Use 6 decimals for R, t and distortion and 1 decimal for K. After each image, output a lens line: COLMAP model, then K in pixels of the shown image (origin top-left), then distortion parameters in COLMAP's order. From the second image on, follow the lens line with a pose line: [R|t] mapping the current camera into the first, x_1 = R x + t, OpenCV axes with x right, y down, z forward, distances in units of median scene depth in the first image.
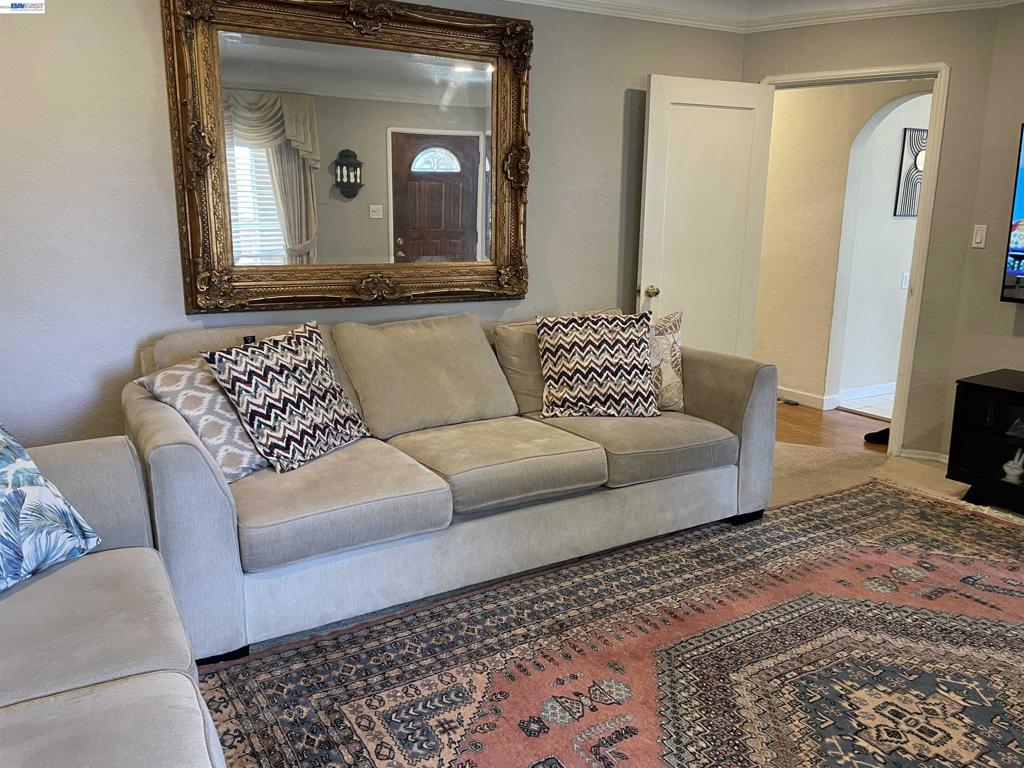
lens RADIAL K [[759.5, 0, 519.6], [0, 759.5, 376.8], [0, 0, 1]] dist [0.092462, -0.120498]
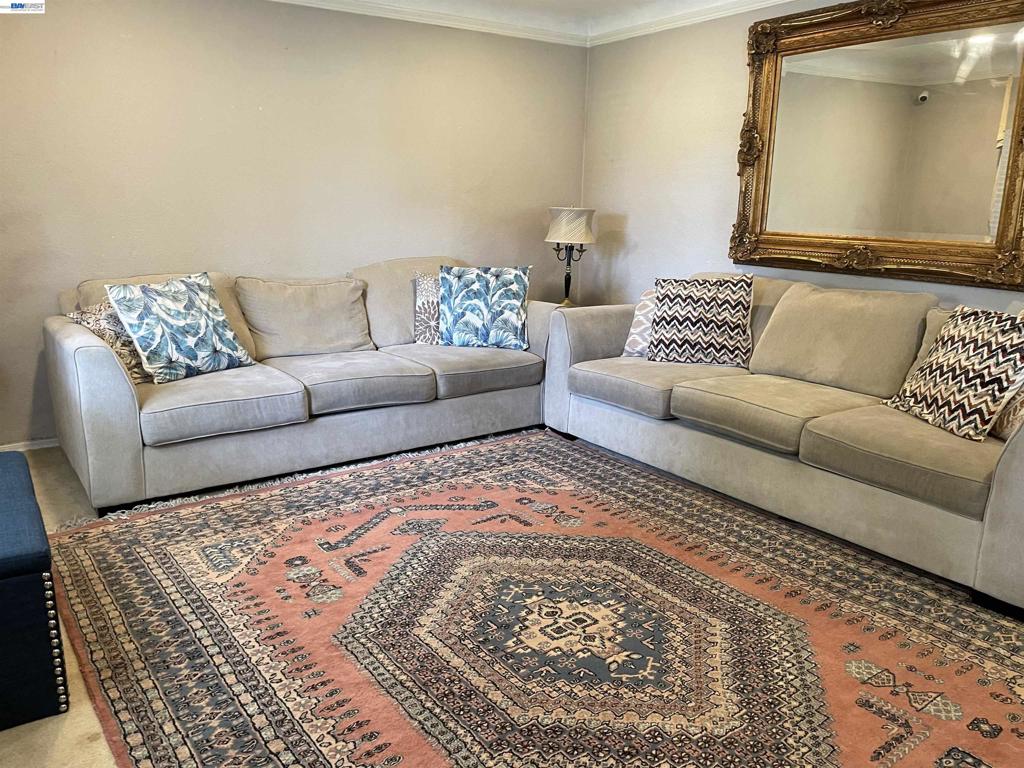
lens RADIAL K [[759.5, 0, 519.6], [0, 759.5, 376.8], [0, 0, 1]] dist [0.092462, -0.120498]
pose [[0.117776, 0.229202, -0.966227, 1.185474], [-0.215293, 0.955750, 0.200475, -0.097894], [0.969421, 0.184411, 0.161910, 0.519539]]
